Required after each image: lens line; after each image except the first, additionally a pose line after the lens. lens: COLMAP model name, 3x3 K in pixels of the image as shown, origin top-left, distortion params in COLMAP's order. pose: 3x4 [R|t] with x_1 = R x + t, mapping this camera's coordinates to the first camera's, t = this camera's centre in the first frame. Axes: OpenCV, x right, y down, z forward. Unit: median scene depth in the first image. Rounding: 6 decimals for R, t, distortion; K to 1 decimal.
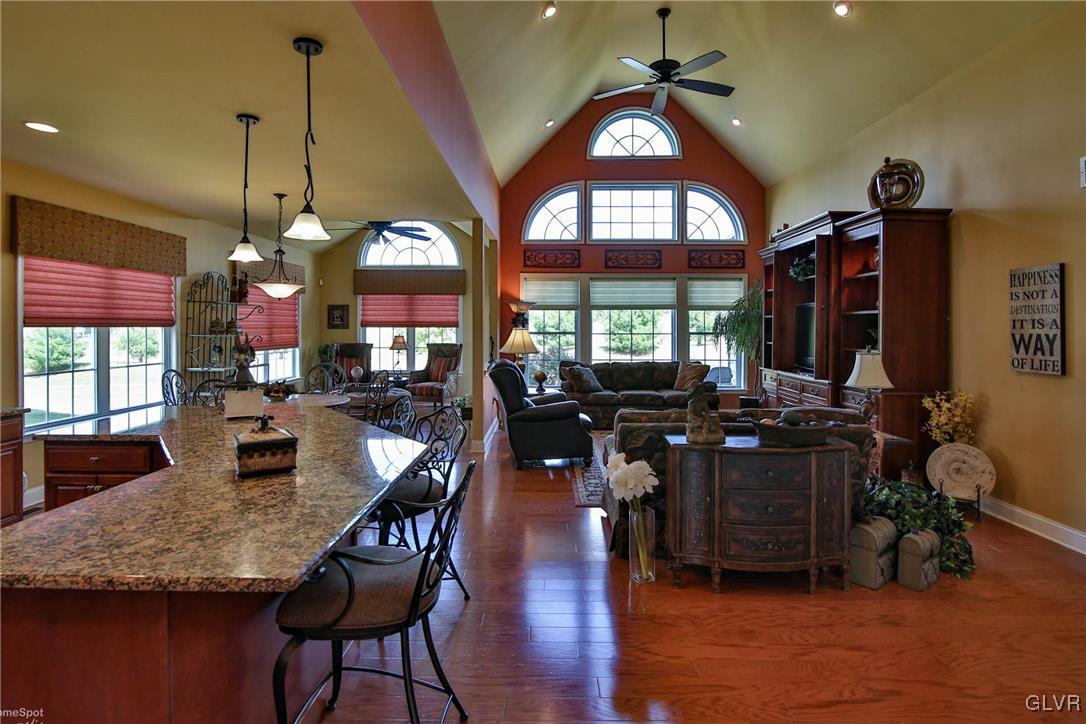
lens RADIAL K [[544.3, 0, 542.2], [0, 544.3, 321.3], [0, 0, 1]] dist [-0.014527, 0.000257]
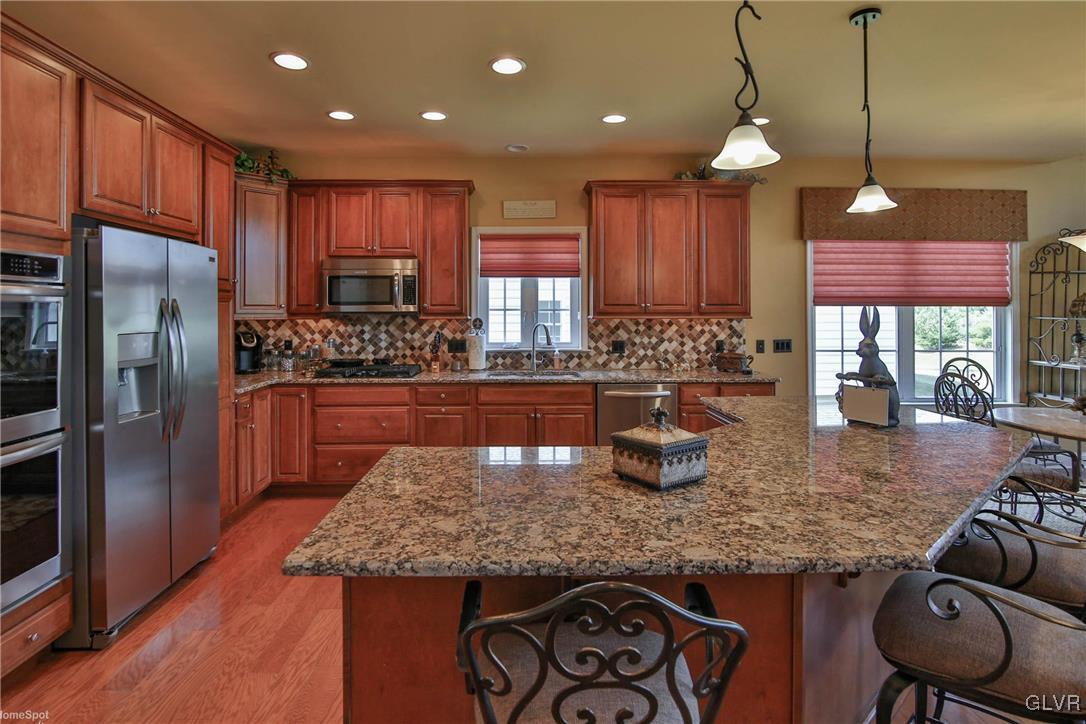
lens RADIAL K [[550.8, 0, 532.5], [0, 550.8, 310.5], [0, 0, 1]] dist [-0.016460, -0.000039]
pose [[0.034190, 0.000491, -0.999415, 0.065745], [0.007636, 0.999971, 0.000753, 0.007445], [0.999386, -0.007657, 0.034185, 0.192544]]
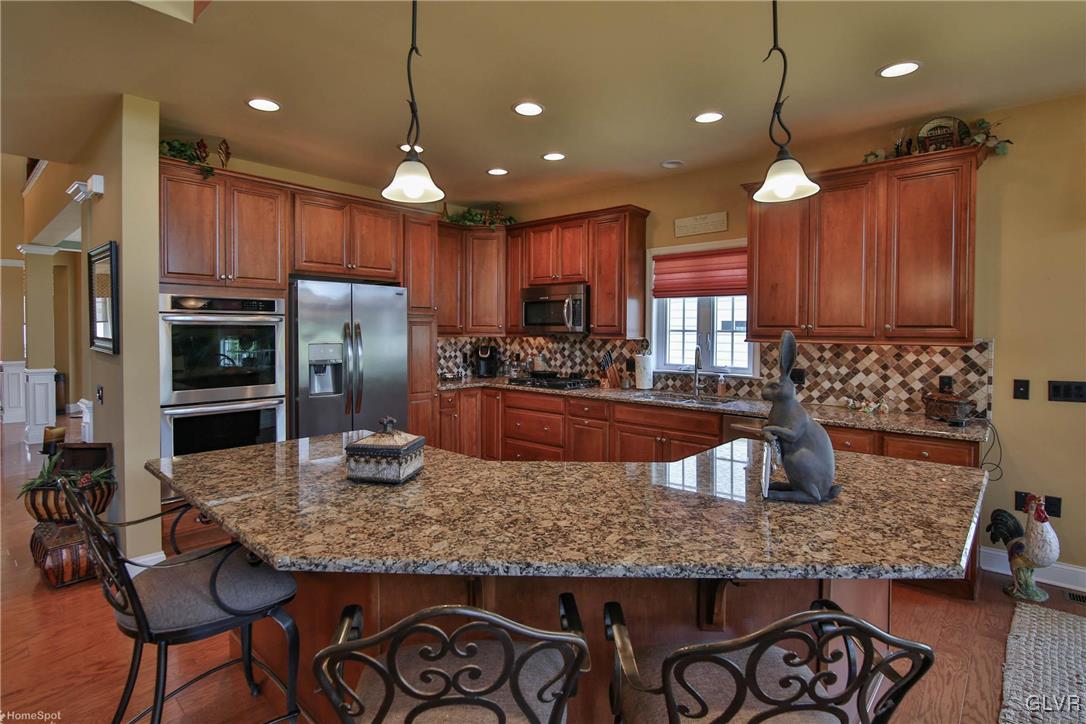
lens RADIAL K [[545.8, 0, 543.9], [0, 545.8, 339.7], [0, 0, 1]] dist [-0.014548, -0.000179]
pose [[-0.654023, 0.013223, -0.756359, 0.002095], [-0.000047, 0.999847, 0.017520, 0.006331], [0.756474, 0.011494, -0.653922, 0.435625]]
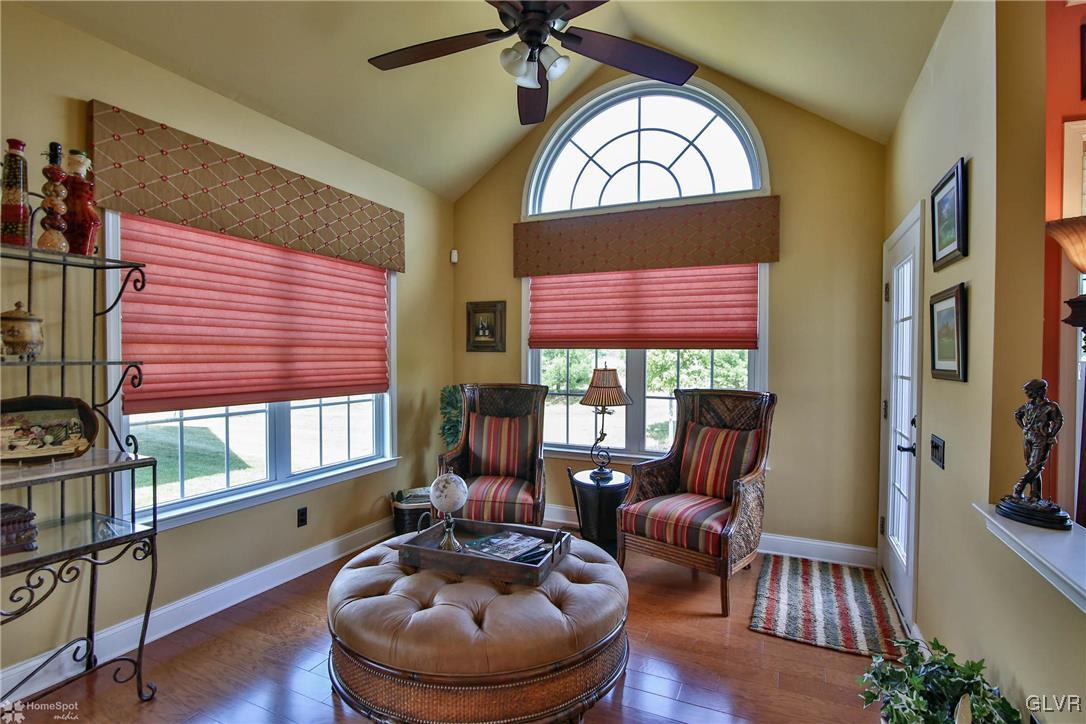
lens RADIAL K [[531.2, 0, 538.8], [0, 531.2, 365.2], [0, 0, 1]] dist [-0.020909, 0.000673]
pose [[0.908055, 0.012643, -0.418660, -0.159039], [-0.002211, 0.999675, 0.025393, 0.016010], [0.418845, -0.022133, 0.907788, 0.688985]]
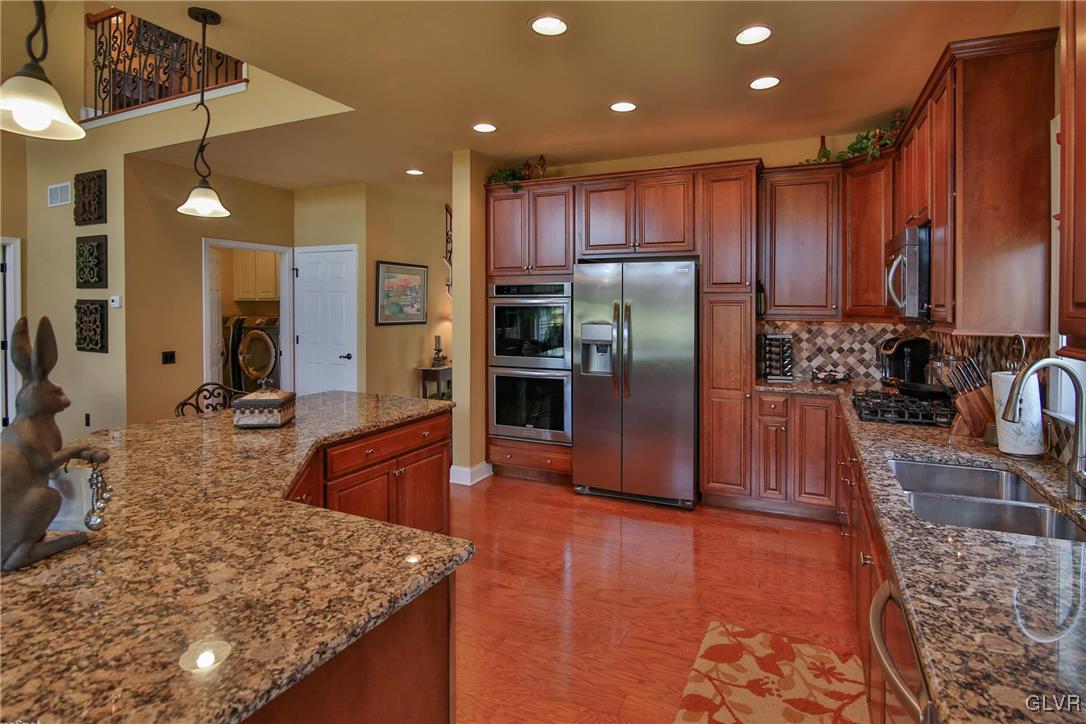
lens RADIAL K [[550.0, 0, 556.0], [0, 550.0, 312.9], [0, 0, 1]] dist [-0.020970, 0.000725]
pose [[-0.915393, -0.006847, 0.402503, -0.382663], [-0.004081, 0.999962, 0.007730, 0.004552], [-0.402541, 0.005433, -0.915386, 0.446775]]
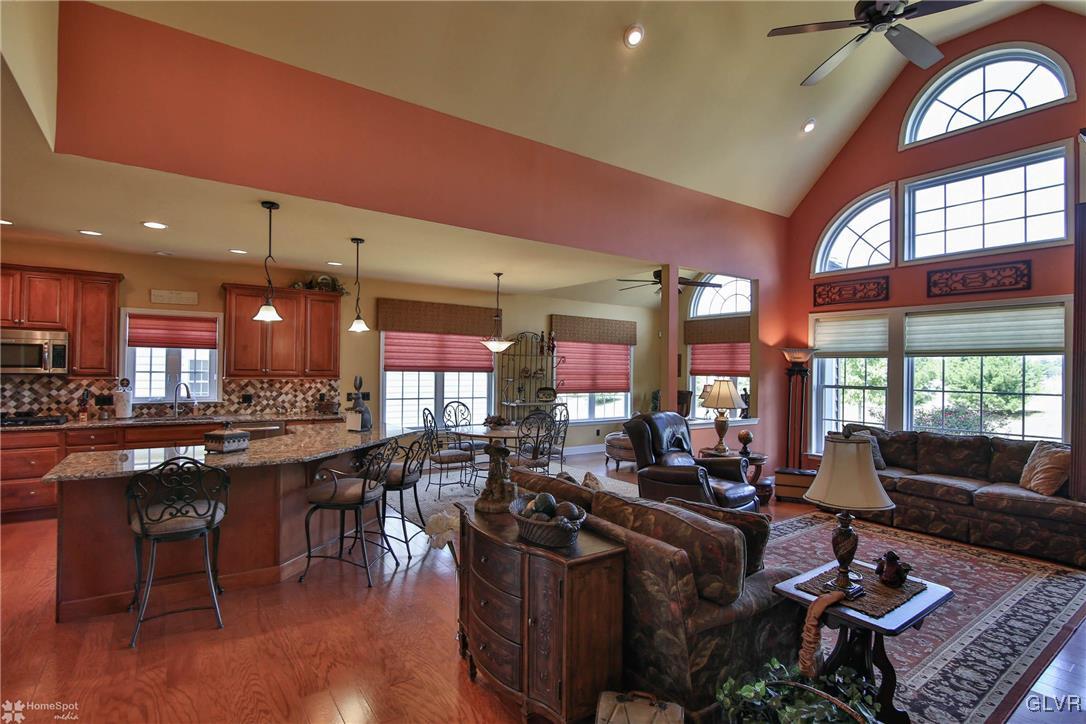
lens RADIAL K [[526.8, 0, 539.3], [0, 526.8, 363.4], [0, 0, 1]] dist [-0.018089, -0.000171]
pose [[0.581921, -0.000965, -0.813244, 0.372358], [-0.007905, 0.999945, -0.006843, -0.003851], [0.813207, 0.010411, 0.581882, 0.200355]]
